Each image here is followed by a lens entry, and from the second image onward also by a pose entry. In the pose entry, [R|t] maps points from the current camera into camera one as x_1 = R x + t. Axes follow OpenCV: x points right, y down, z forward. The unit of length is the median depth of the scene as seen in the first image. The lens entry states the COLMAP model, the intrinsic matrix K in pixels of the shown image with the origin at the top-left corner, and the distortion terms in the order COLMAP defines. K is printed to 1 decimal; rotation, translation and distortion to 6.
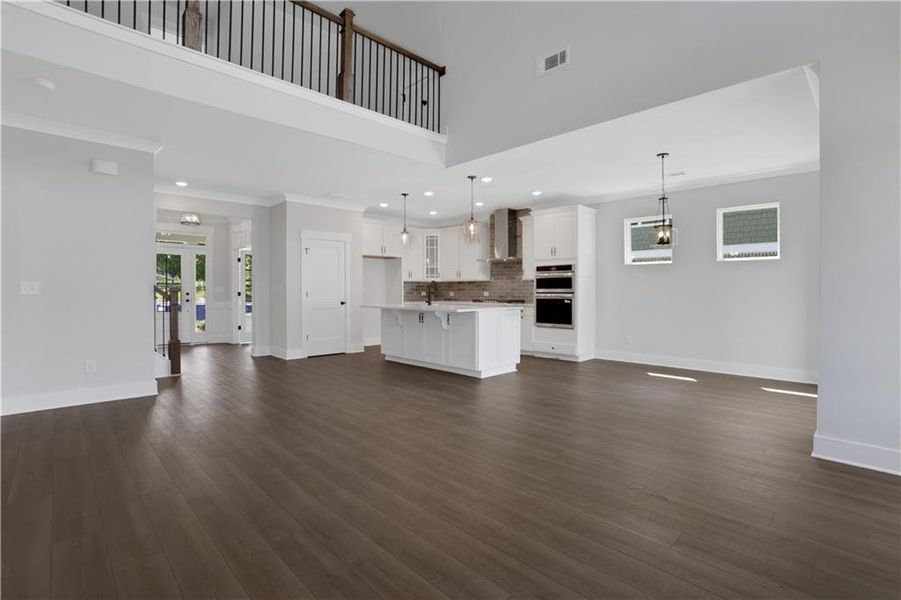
lens RADIAL K [[427.5, 0, 453.0], [0, 427.5, 286.2], [0, 0, 1]] dist [-0.049551, 0.022526]
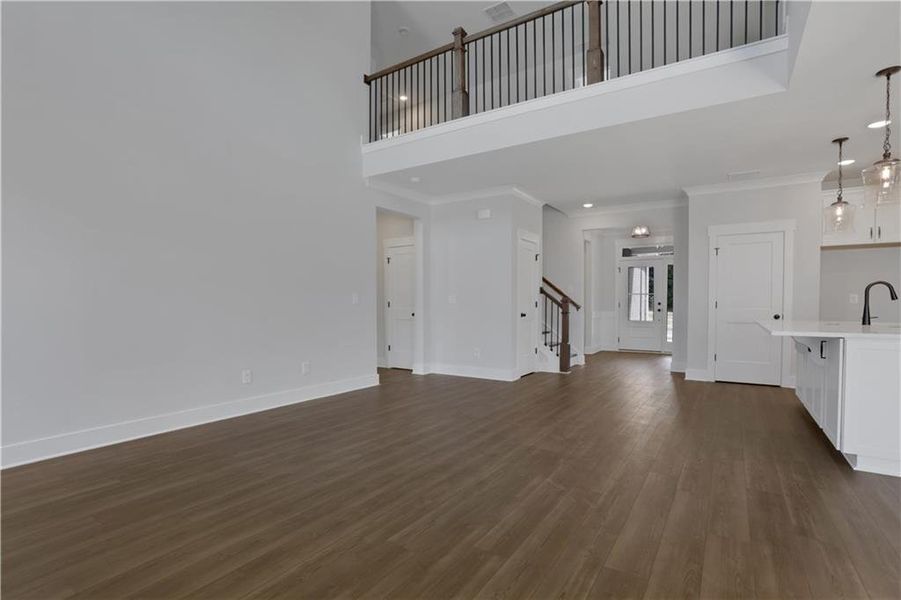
lens RADIAL K [[433.7, 0, 440.2], [0, 433.7, 311.6], [0, 0, 1]] dist [-0.062221, 0.019739]
pose [[0.213578, 0.021094, -0.976698, 0.346629], [0.012709, 0.999622, 0.024368, 0.006188], [0.976843, -0.017617, 0.213229, 0.320513]]
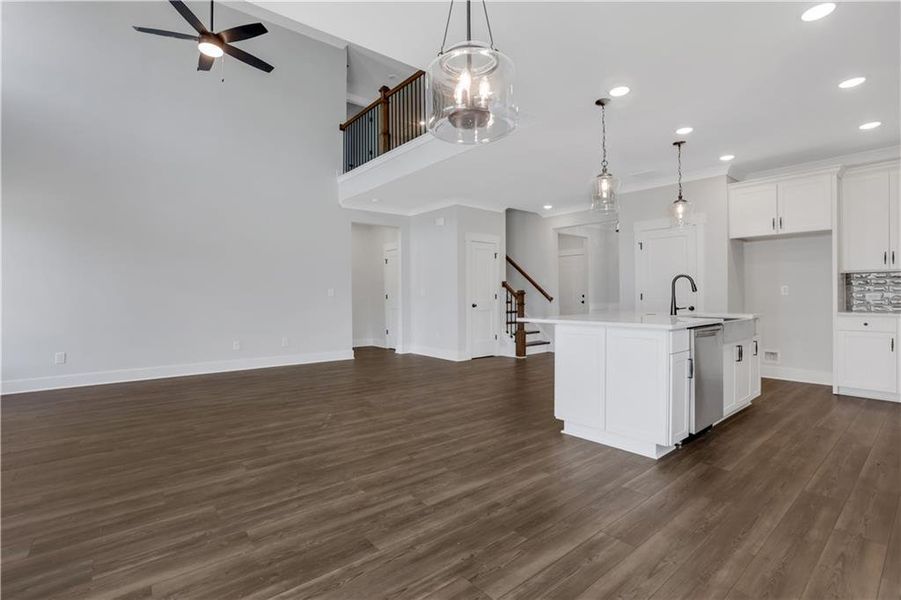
lens RADIAL K [[423.7, 0, 445.6], [0, 423.7, 294.7], [0, 0, 1]] dist [-0.077806, 0.032829]
pose [[-0.082152, -0.000105, -0.996620, 0.541358], [0.014499, 0.999894, -0.001301, 0.010929], [0.996514, -0.014557, -0.082142, 0.699747]]
